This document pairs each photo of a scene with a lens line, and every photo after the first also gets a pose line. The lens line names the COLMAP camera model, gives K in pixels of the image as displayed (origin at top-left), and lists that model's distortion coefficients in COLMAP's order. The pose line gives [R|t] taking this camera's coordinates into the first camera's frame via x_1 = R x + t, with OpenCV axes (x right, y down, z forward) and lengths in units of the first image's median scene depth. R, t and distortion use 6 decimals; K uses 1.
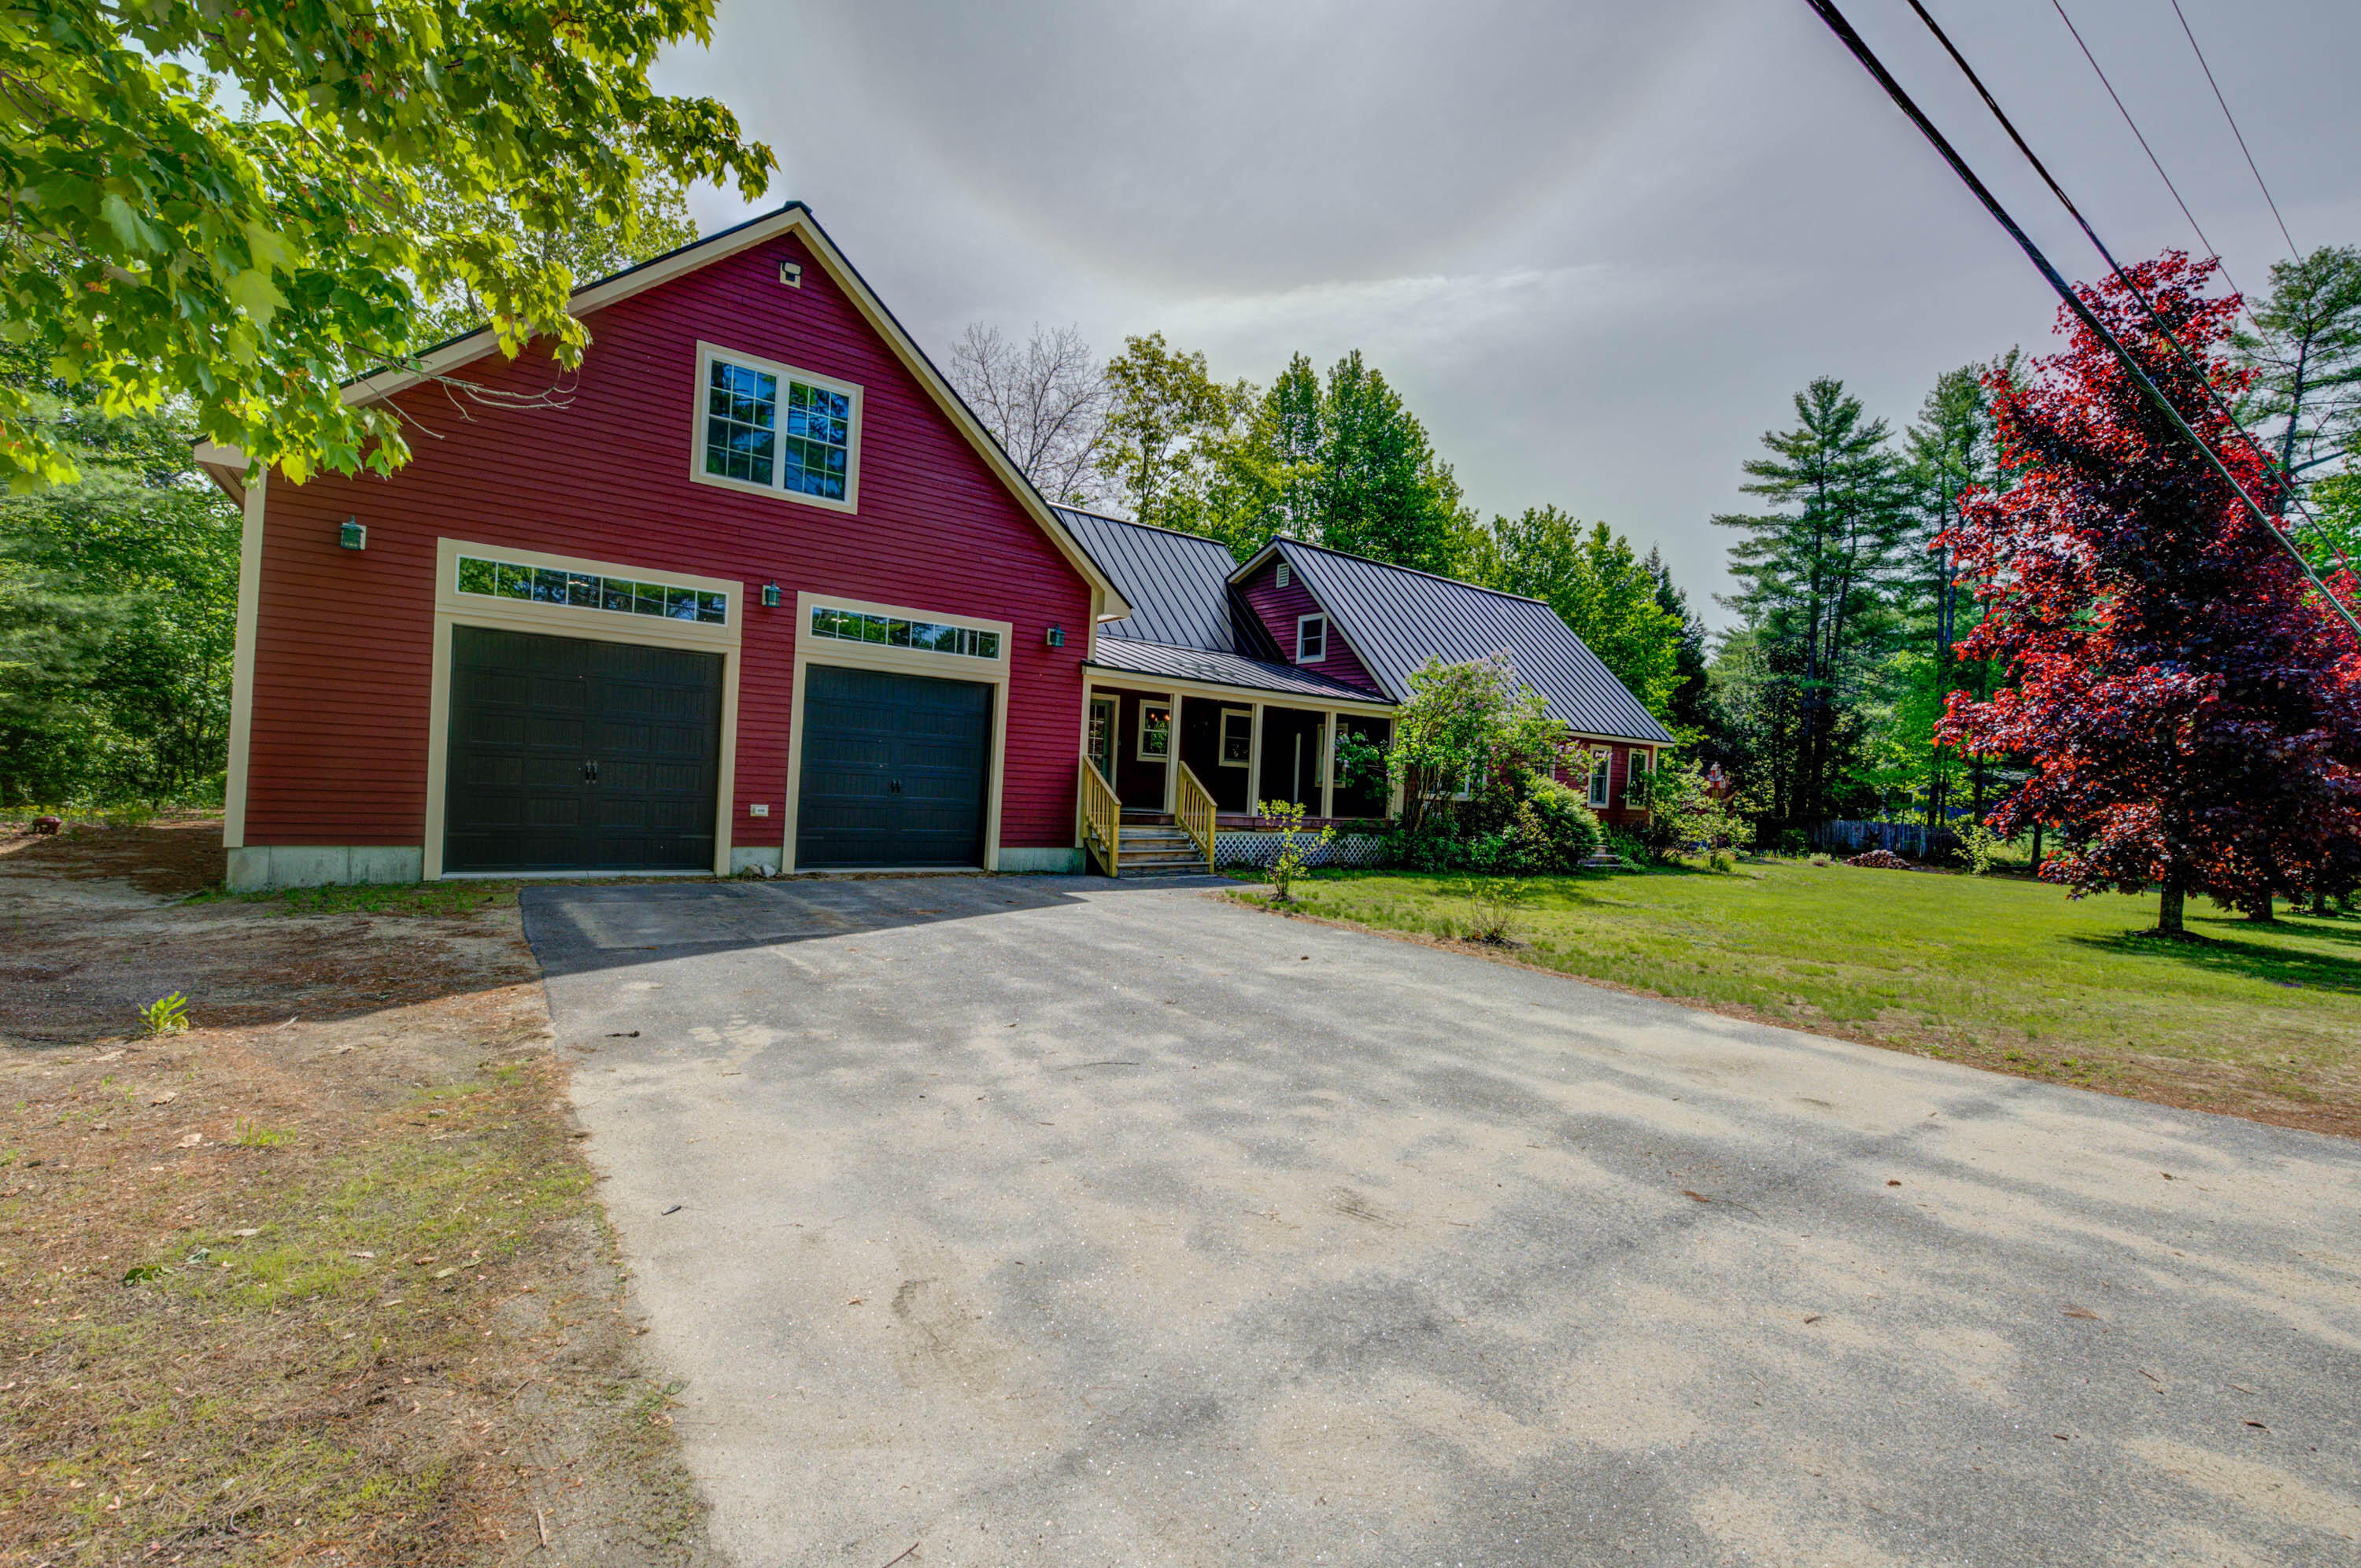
lens RADIAL K [[990.4, 0, 1178.1], [0, 990.4, 780.2], [0, 0, 1]] dist [0.006663, -0.004983]
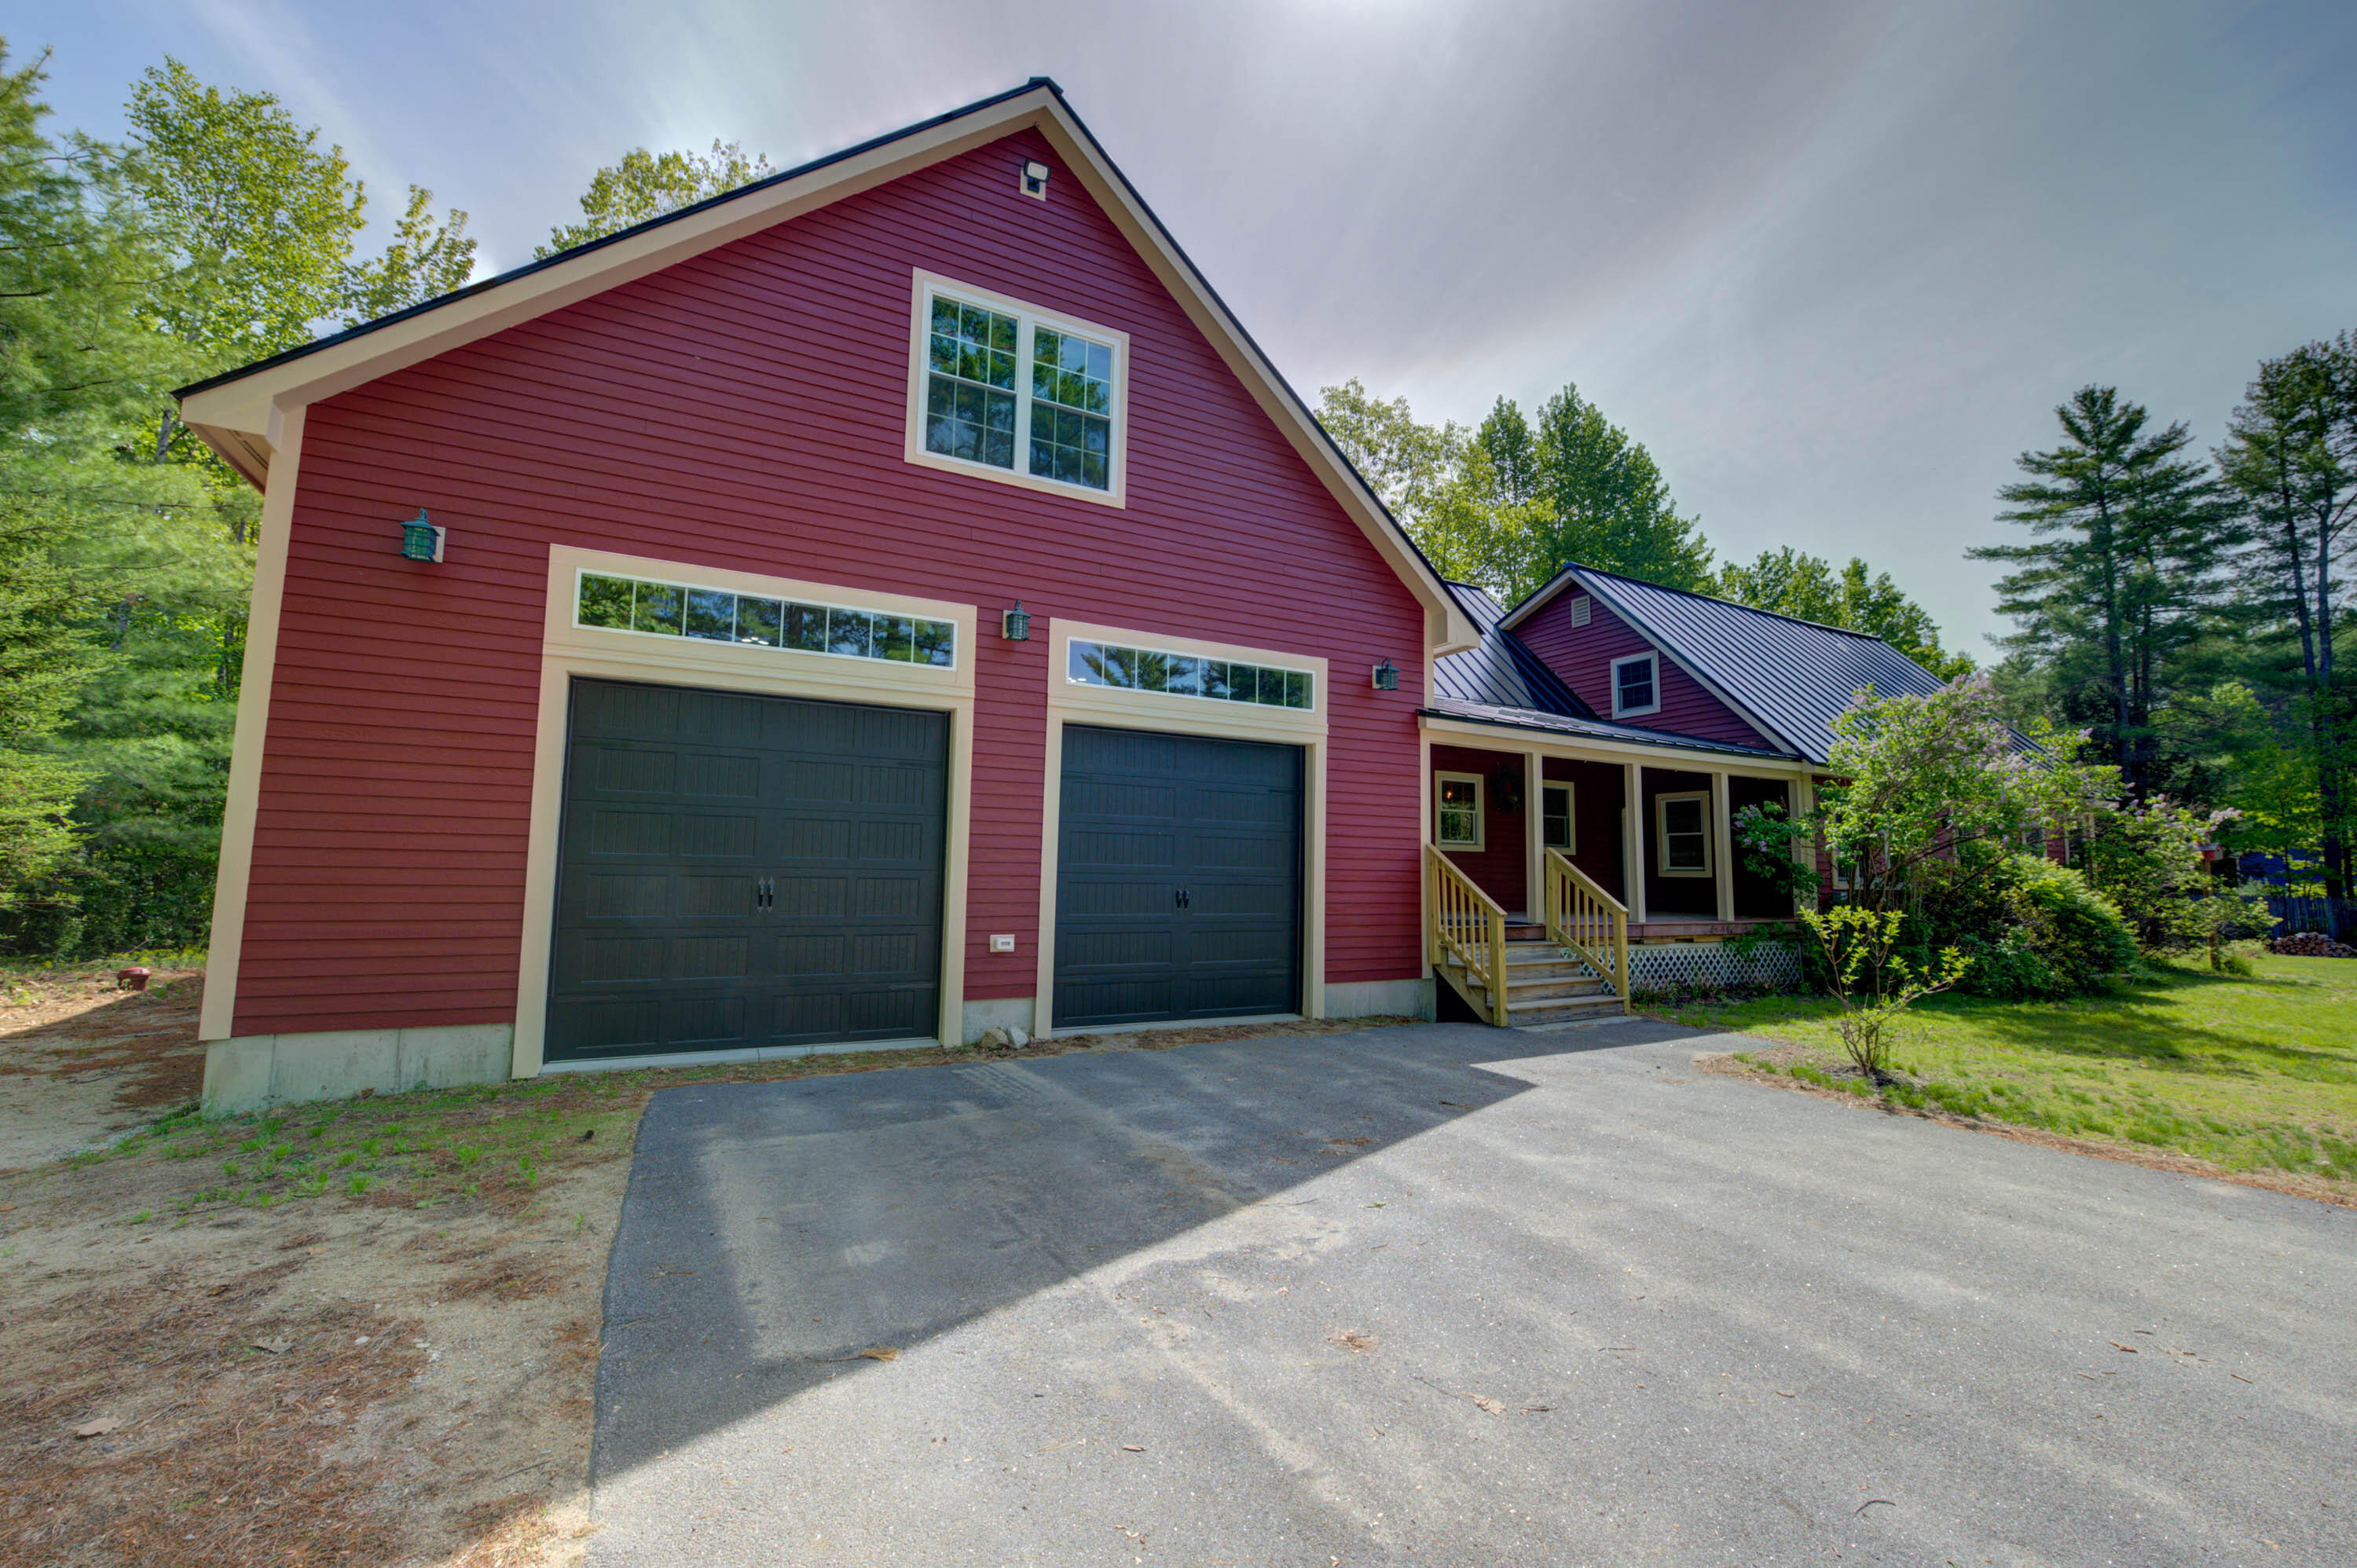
lens RADIAL K [[956.0, 0, 1174.7], [0, 956.0, 779.6], [0, 0, 1]] dist [0.000021, -0.000083]
pose [[0.990480, -0.046916, -0.129411, -0.167838], [0.033750, 0.994199, -0.102119, -0.006886], [0.133452, 0.096780, 0.986319, 0.286233]]
